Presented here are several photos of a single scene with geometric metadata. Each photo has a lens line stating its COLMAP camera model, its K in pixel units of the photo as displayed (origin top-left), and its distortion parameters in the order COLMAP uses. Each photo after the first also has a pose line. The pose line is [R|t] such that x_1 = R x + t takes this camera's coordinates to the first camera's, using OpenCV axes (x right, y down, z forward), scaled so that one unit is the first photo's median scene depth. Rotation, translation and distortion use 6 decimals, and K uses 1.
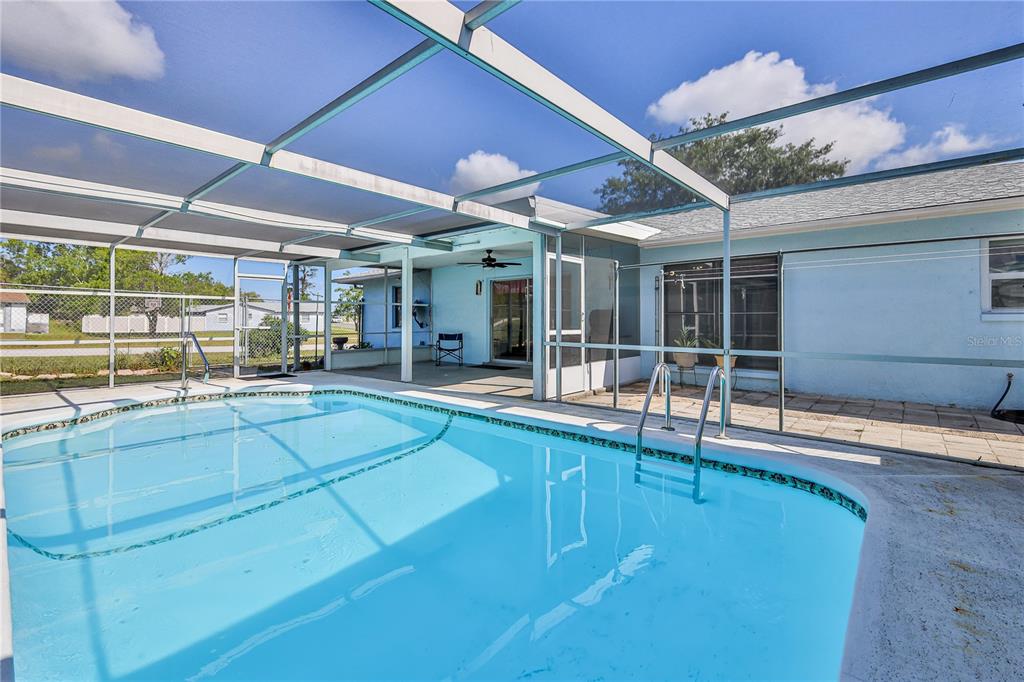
lens RADIAL K [[451.6, 0, 515.8], [0, 451.6, 326.5], [0, 0, 1]] dist [0.000243, -0.000682]
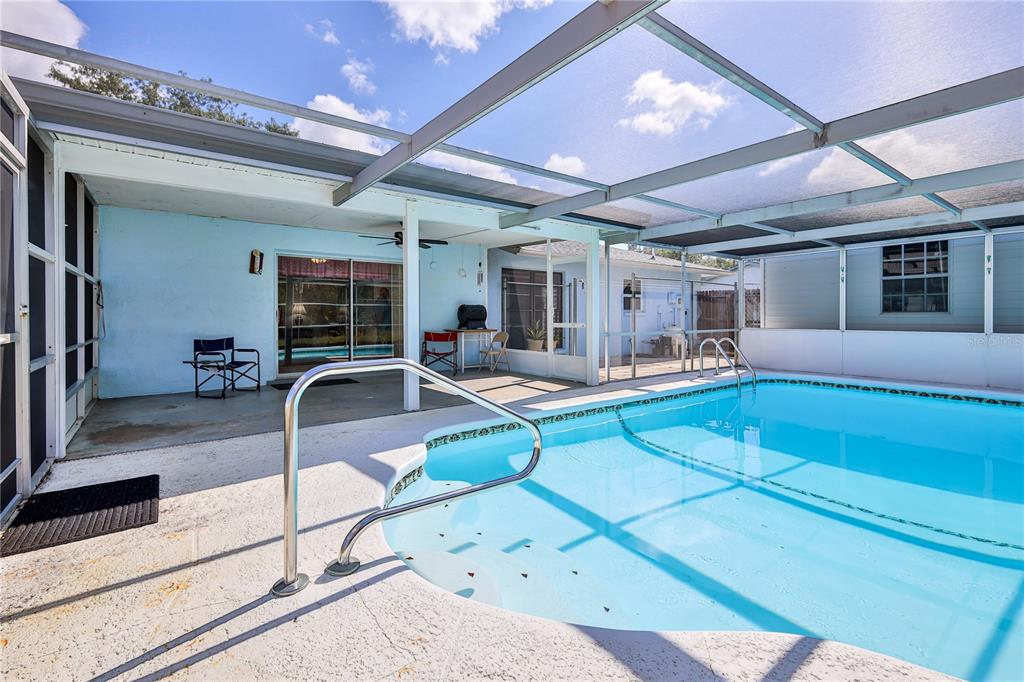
lens RADIAL K [[451.6, 0, 524.3], [0, 451.6, 318.6], [0, 0, 1]] dist [0.000243, -0.000682]
pose [[0.199698, -0.002343, 0.979855, -0.980806], [0.015842, 0.999874, -0.000838, -0.004061], [-0.979729, 0.015690, 0.199710, 0.851034]]
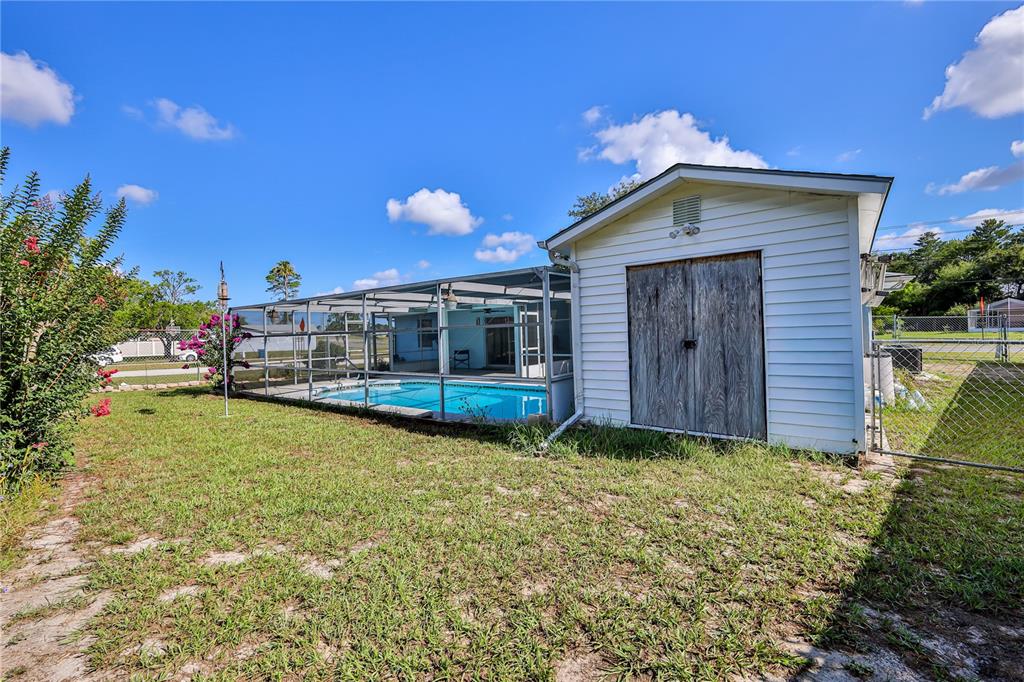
lens RADIAL K [[451.6, 0, 518.5], [0, 451.6, 339.5], [0, 0, 1]] dist [0.000243, -0.000682]
pose [[0.997194, -0.030630, 0.068302, -0.082301], [0.030280, 0.999522, 0.006157, -0.042739], [-0.068458, -0.004071, 0.997646, -1.041431]]
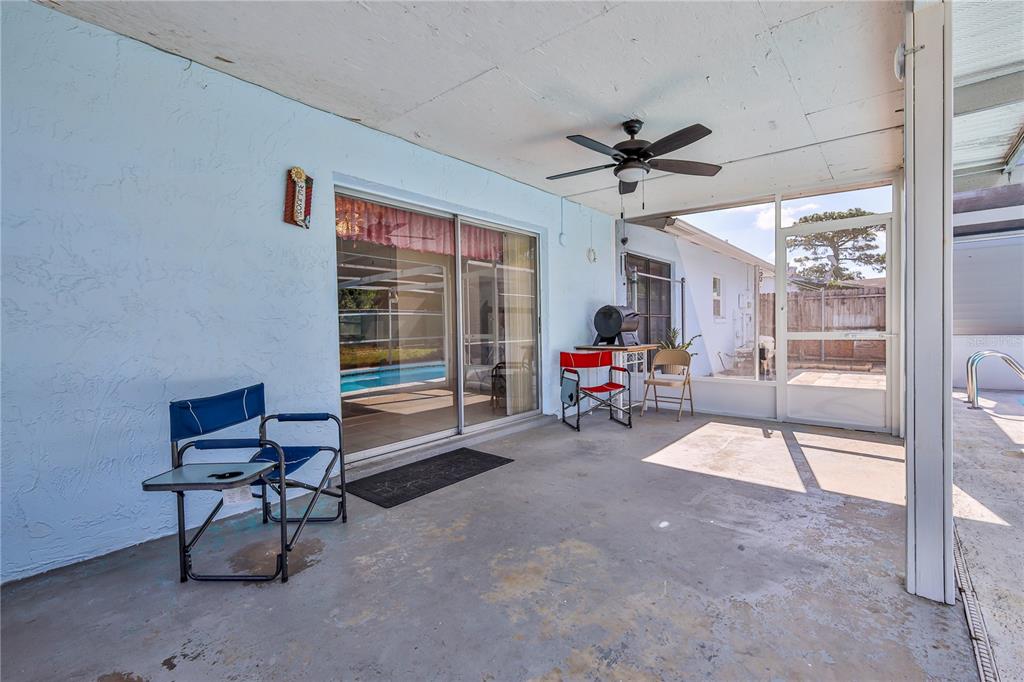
lens RADIAL K [[451.6, 0, 516.5], [0, 451.6, 334.8], [0, 0, 1]] dist [0.000243, -0.000682]
pose [[-0.007635, -0.014764, 0.999862, -0.541370], [0.032234, 0.999368, 0.015003, -0.013568], [-0.999451, 0.032344, -0.007154, 1.429089]]
